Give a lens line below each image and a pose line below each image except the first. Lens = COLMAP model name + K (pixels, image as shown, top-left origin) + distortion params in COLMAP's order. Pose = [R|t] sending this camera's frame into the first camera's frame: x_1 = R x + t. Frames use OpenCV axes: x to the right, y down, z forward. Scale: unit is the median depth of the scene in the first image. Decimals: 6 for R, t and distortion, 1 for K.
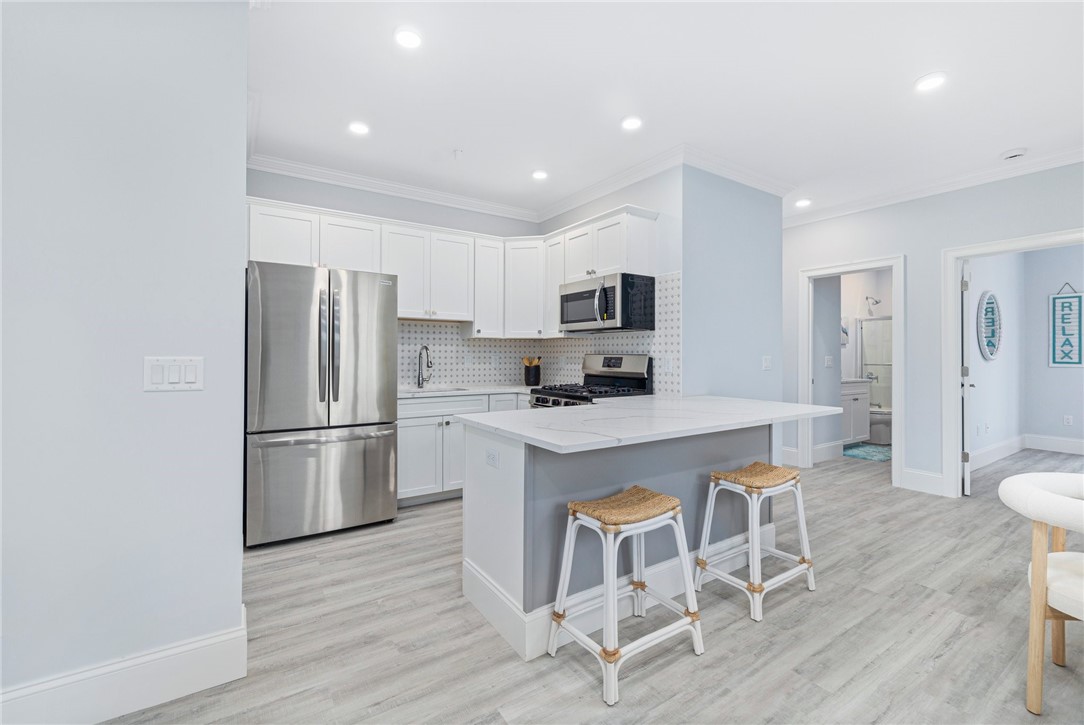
lens RADIAL K [[463.6, 0, 535.2], [0, 463.6, 354.4], [0, 0, 1]] dist [-0.000847, -0.000066]
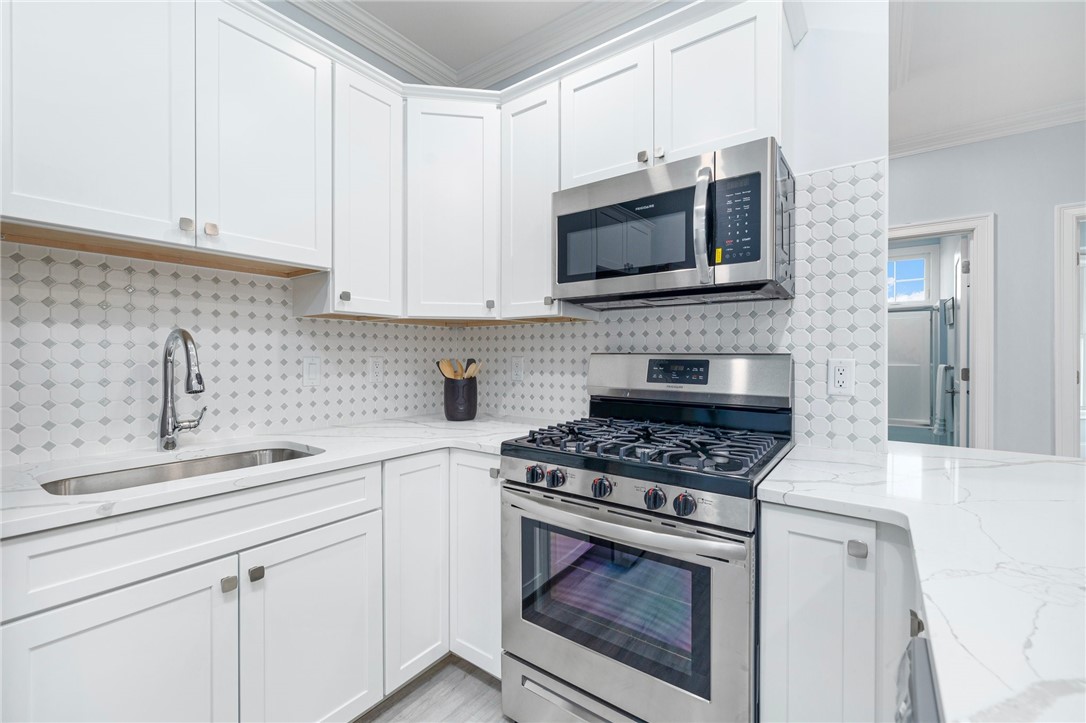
lens RADIAL K [[467.4, 0, 538.4], [0, 467.4, 359.7], [0, 0, 1]] dist [-0.002510, -0.000292]
pose [[0.939088, -0.004650, 0.343646, -0.110933], [0.001532, 0.999955, 0.009343, 0.001236], [-0.343674, -0.008247, 0.939053, 0.600992]]
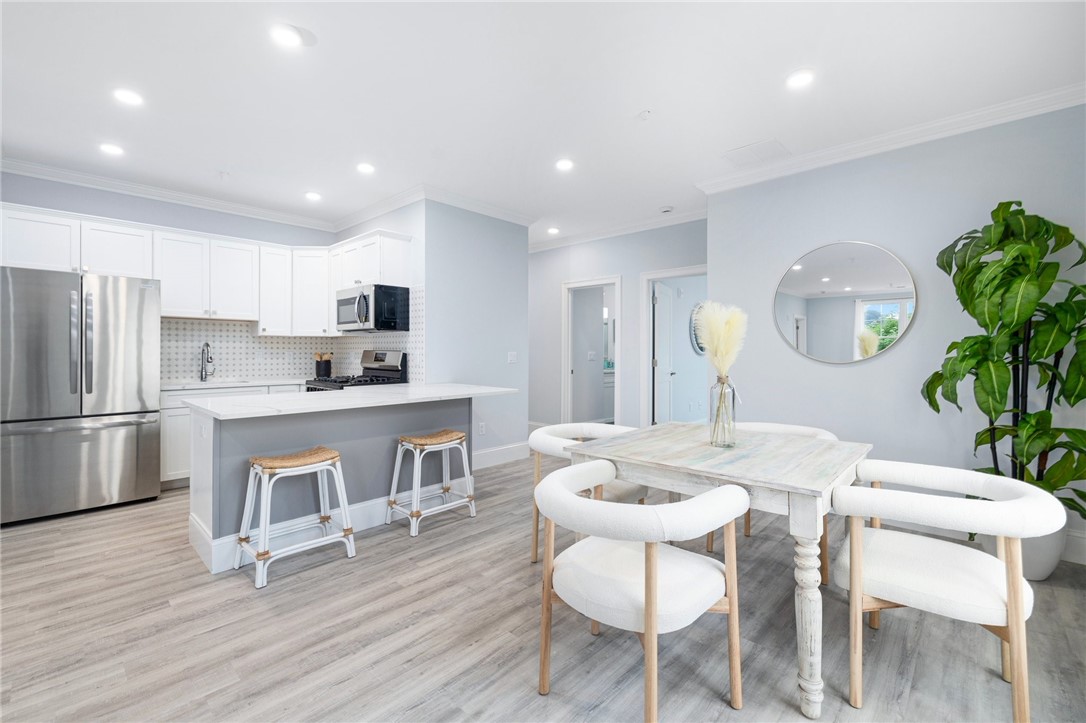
lens RADIAL K [[464.4, 0, 536.2], [0, 464.4, 353.4], [0, 0, 1]] dist [-0.000847, -0.000066]
pose [[0.971712, -0.001297, 0.236165, 0.266392], [-0.000427, 0.999974, 0.007247, -0.001623], [-0.236168, -0.007143, 0.971686, -0.254021]]
